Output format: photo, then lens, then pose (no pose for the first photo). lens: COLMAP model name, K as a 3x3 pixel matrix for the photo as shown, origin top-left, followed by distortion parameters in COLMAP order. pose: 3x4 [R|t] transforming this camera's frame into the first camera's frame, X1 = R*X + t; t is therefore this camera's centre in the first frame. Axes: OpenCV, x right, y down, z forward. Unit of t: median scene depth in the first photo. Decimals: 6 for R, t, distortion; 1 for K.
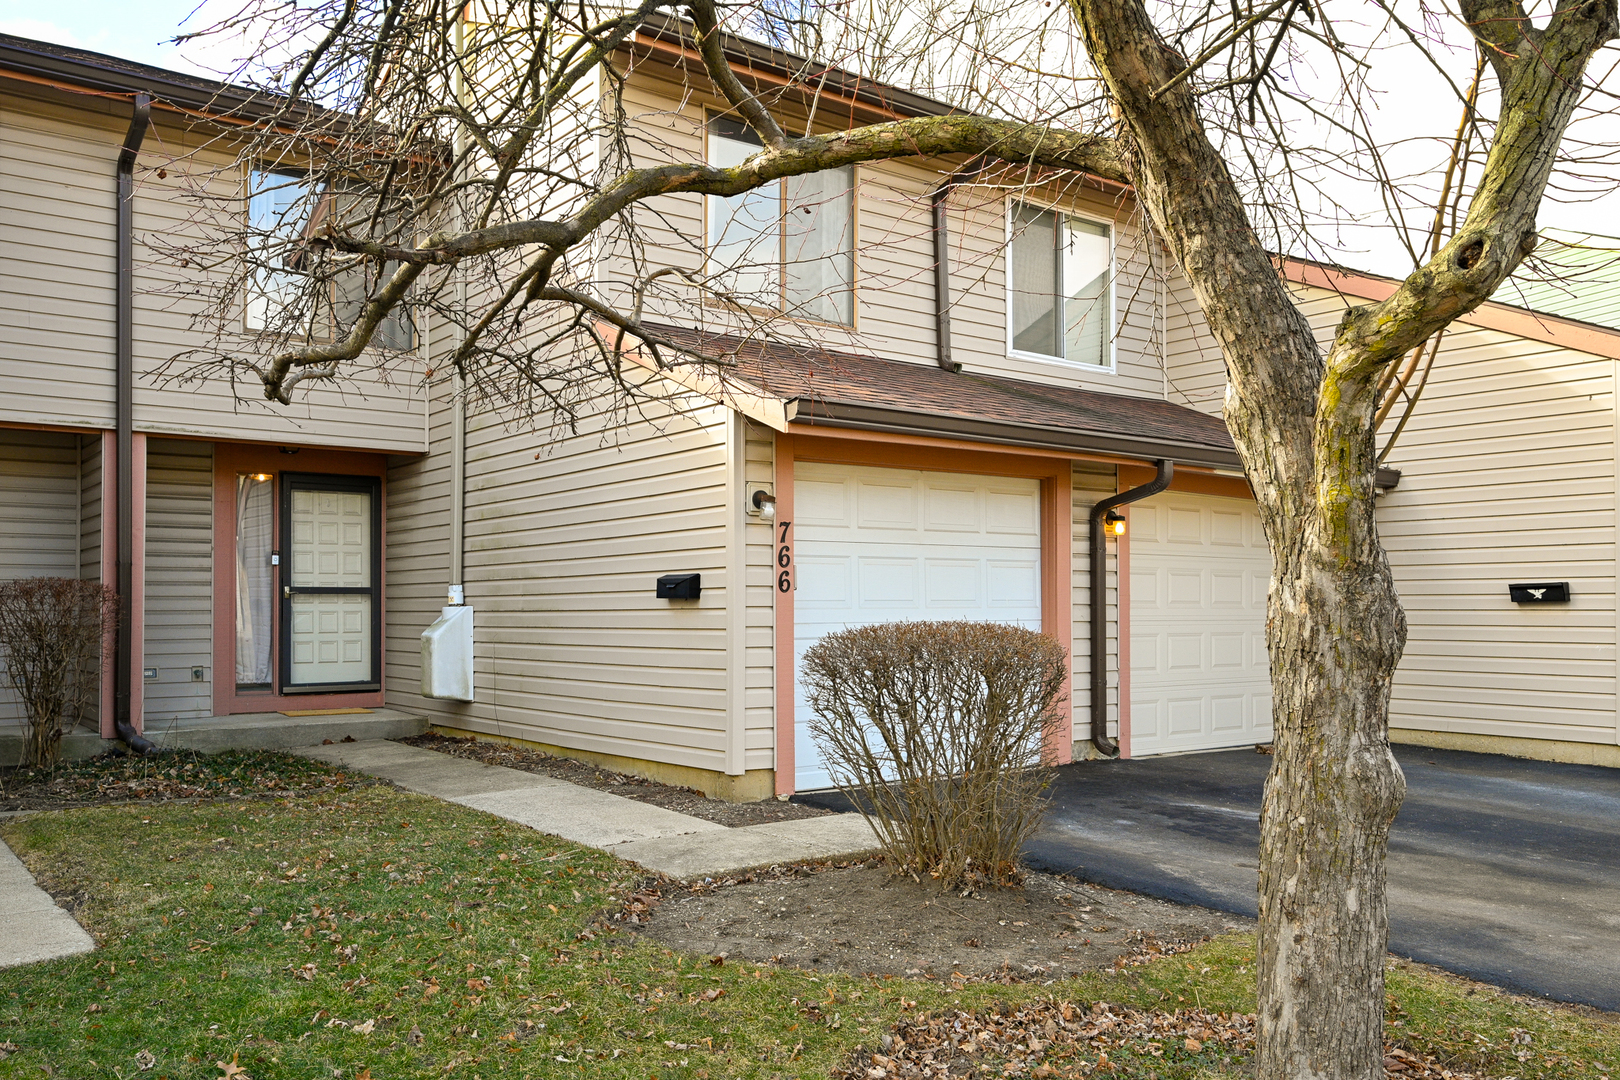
lens RADIAL K [[1762.4, 0, 810.0], [0, 1762.4, 540.0], [0, 0, 1]] dist [-0.015307, -0.010694]
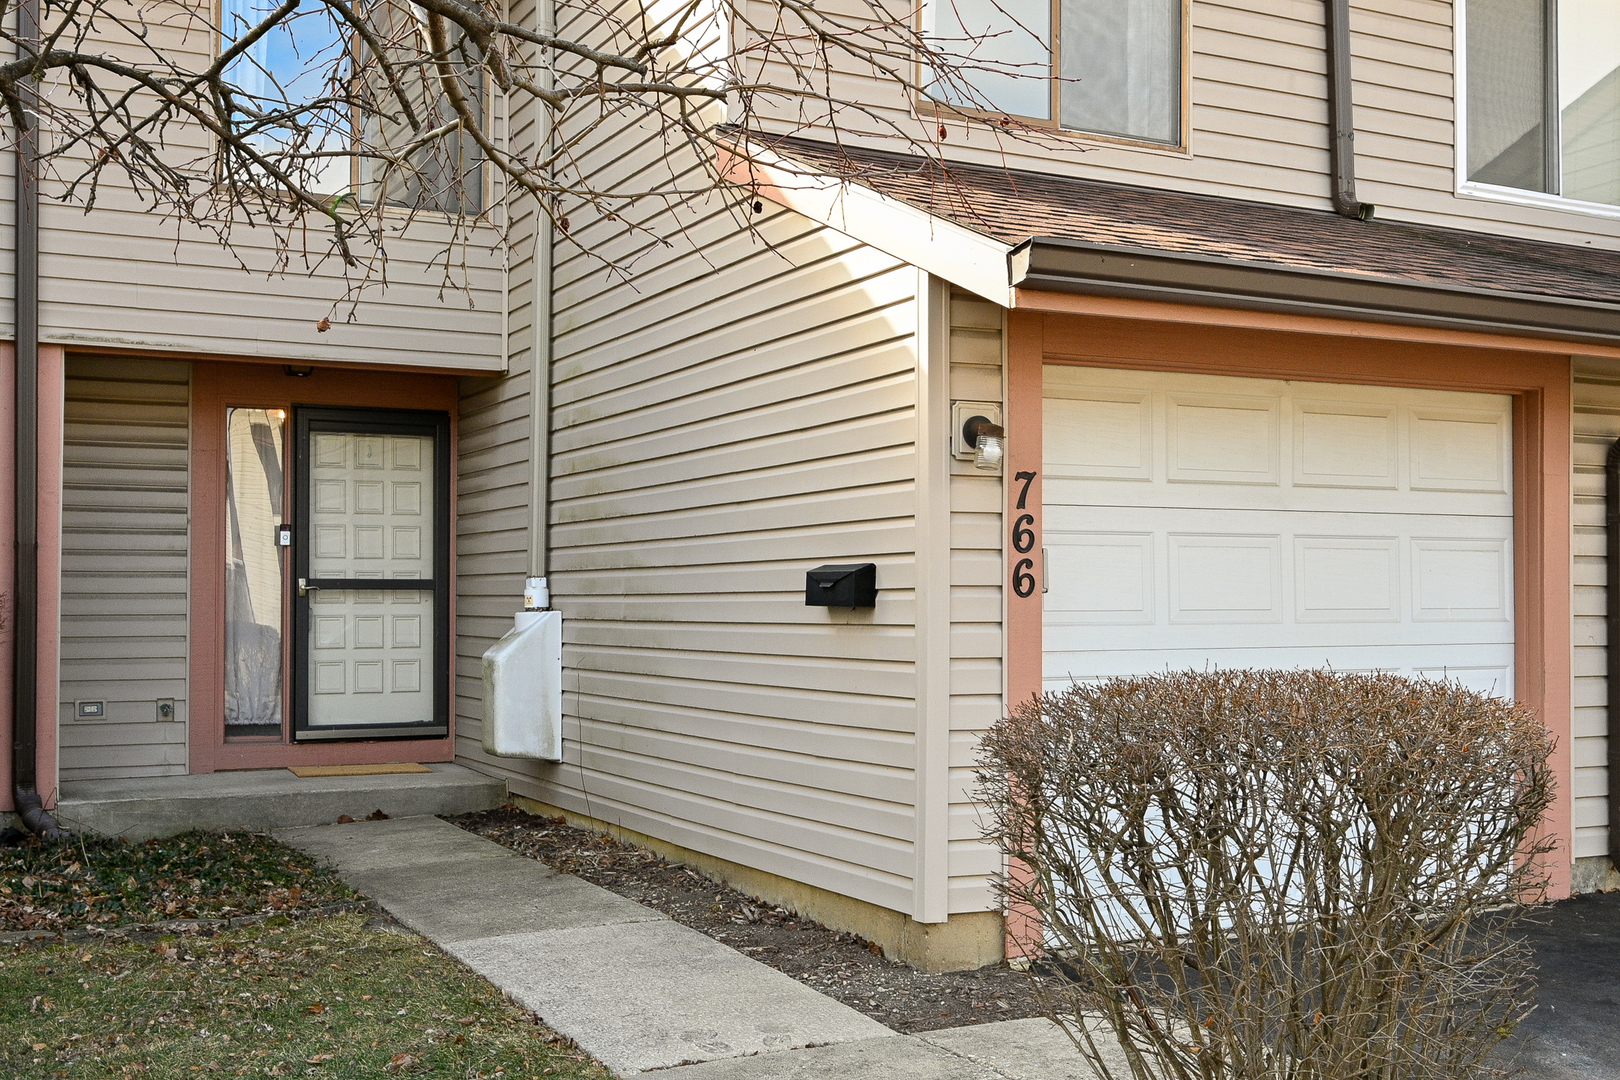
lens RADIAL K [[2026.3, 0, 741.0], [0, 2026.3, 532.6], [0, 0, 1]] dist [-0.004251, -0.015799]
pose [[0.970178, -0.001664, -0.242388, 0.048131], [0.004859, 0.999909, 0.012587, 0.000476], [0.242345, -0.013390, 0.970098, 0.310301]]
